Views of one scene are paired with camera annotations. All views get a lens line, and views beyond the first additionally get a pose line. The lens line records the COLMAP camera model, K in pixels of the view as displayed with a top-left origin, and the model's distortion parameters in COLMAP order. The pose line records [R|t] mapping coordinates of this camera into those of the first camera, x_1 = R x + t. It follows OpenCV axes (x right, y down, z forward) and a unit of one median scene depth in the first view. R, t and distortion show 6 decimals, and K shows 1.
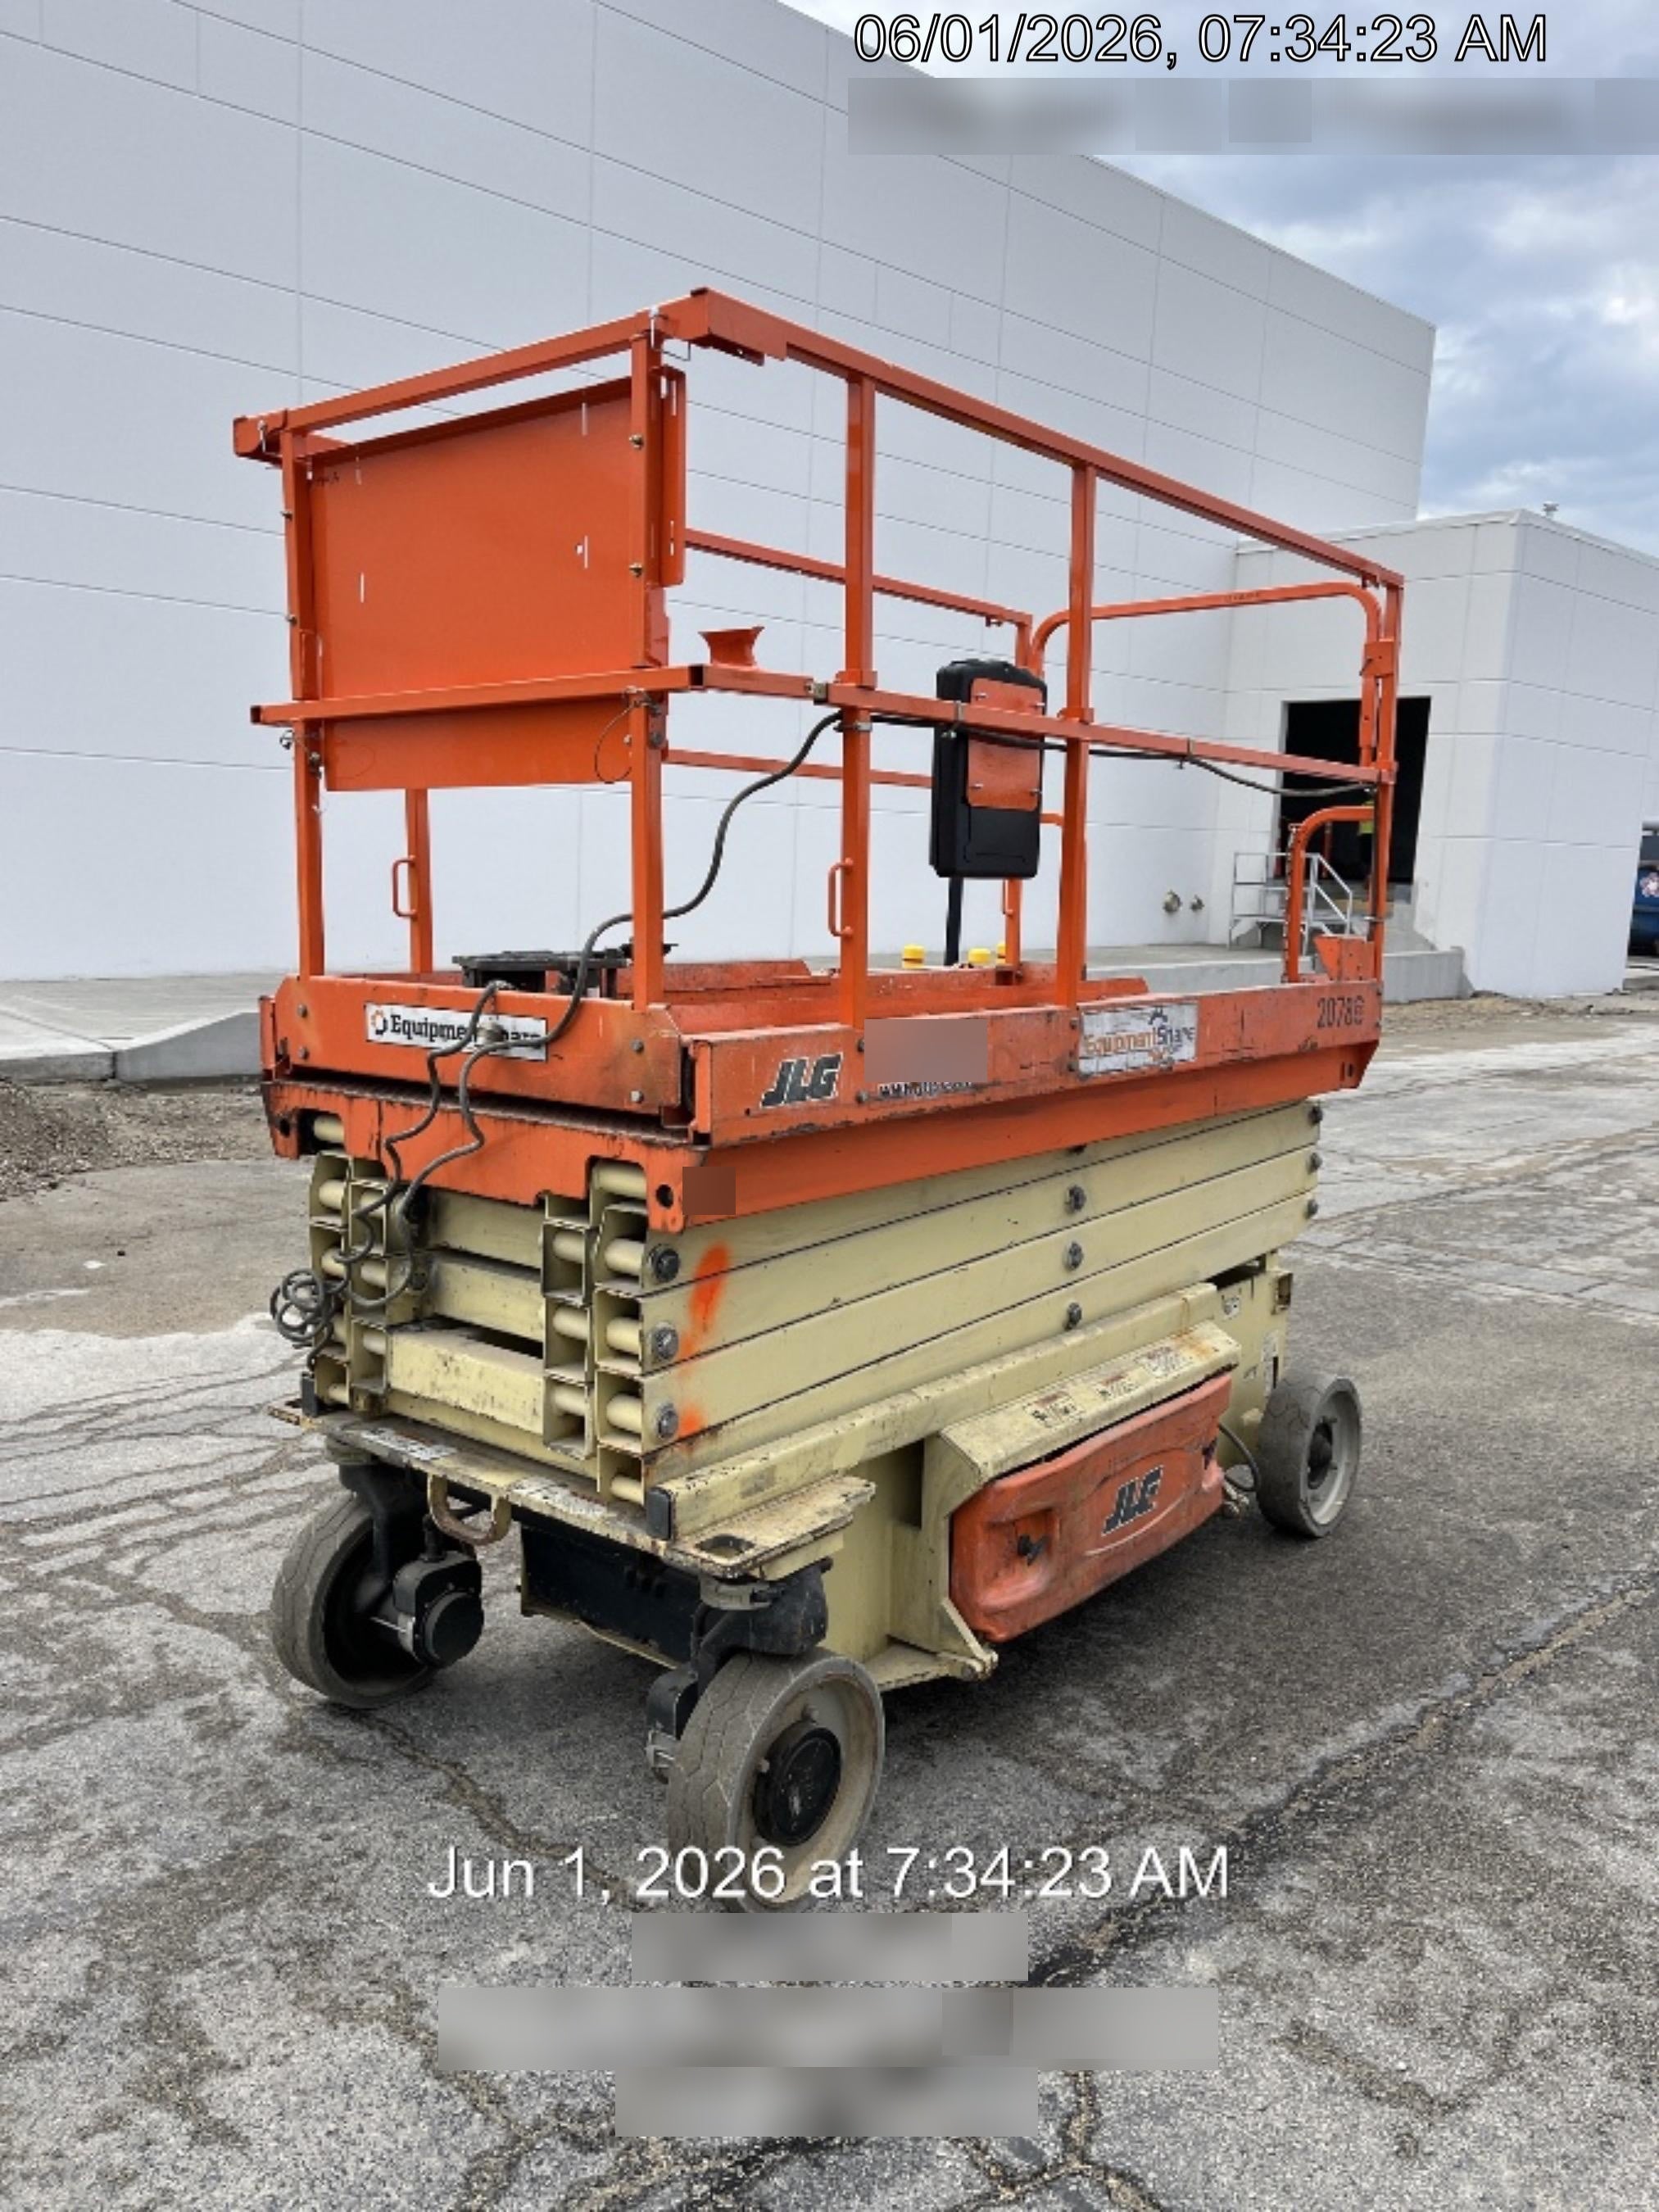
lens RADIAL K [[1619.7, 0, 829.5], [0, 1619.7, 1106.0], [0, 0, 1]] dist [0.035010, -0.002479]
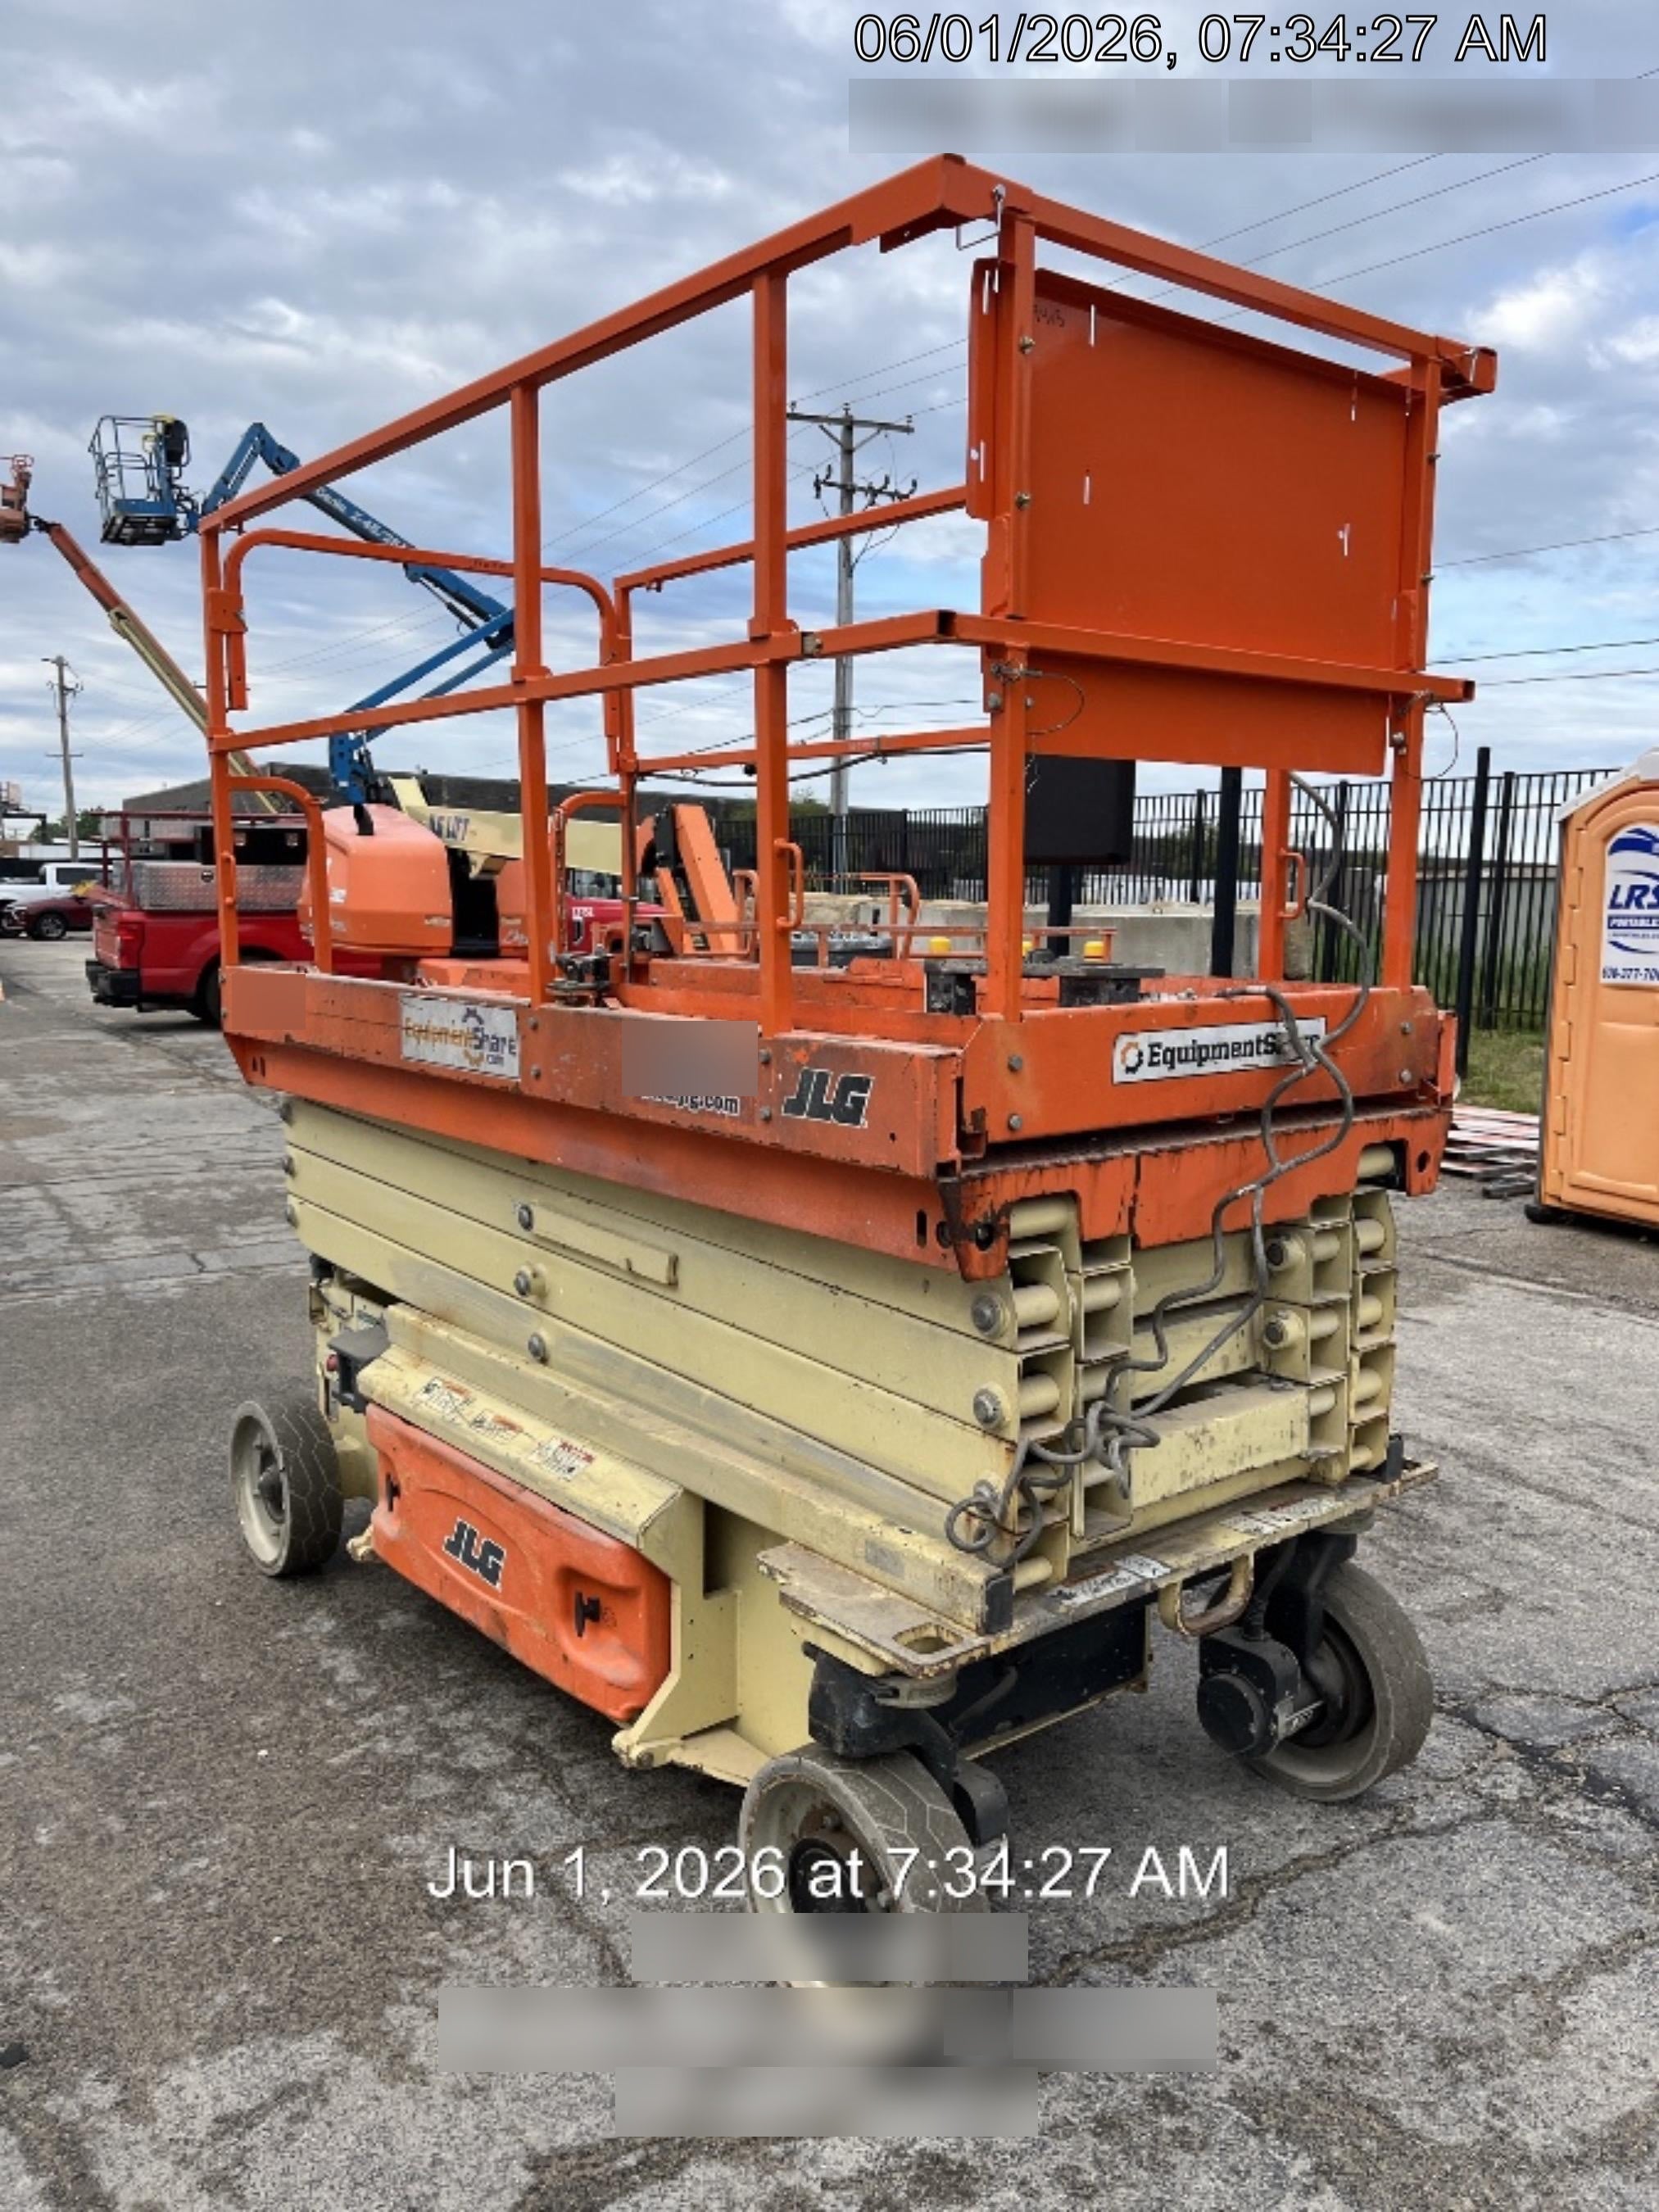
lens RADIAL K [[1668.3, 0, 829.5], [0, 1668.3, 1106.0], [0, 0, 1]] dist [0.028232, -0.000683]
pose [[0.228812, -0.149711, 0.961890, -1.163030], [0.122036, 0.984720, 0.124235, -0.155982], [-0.965791, 0.088959, 0.243585, 1.012744]]
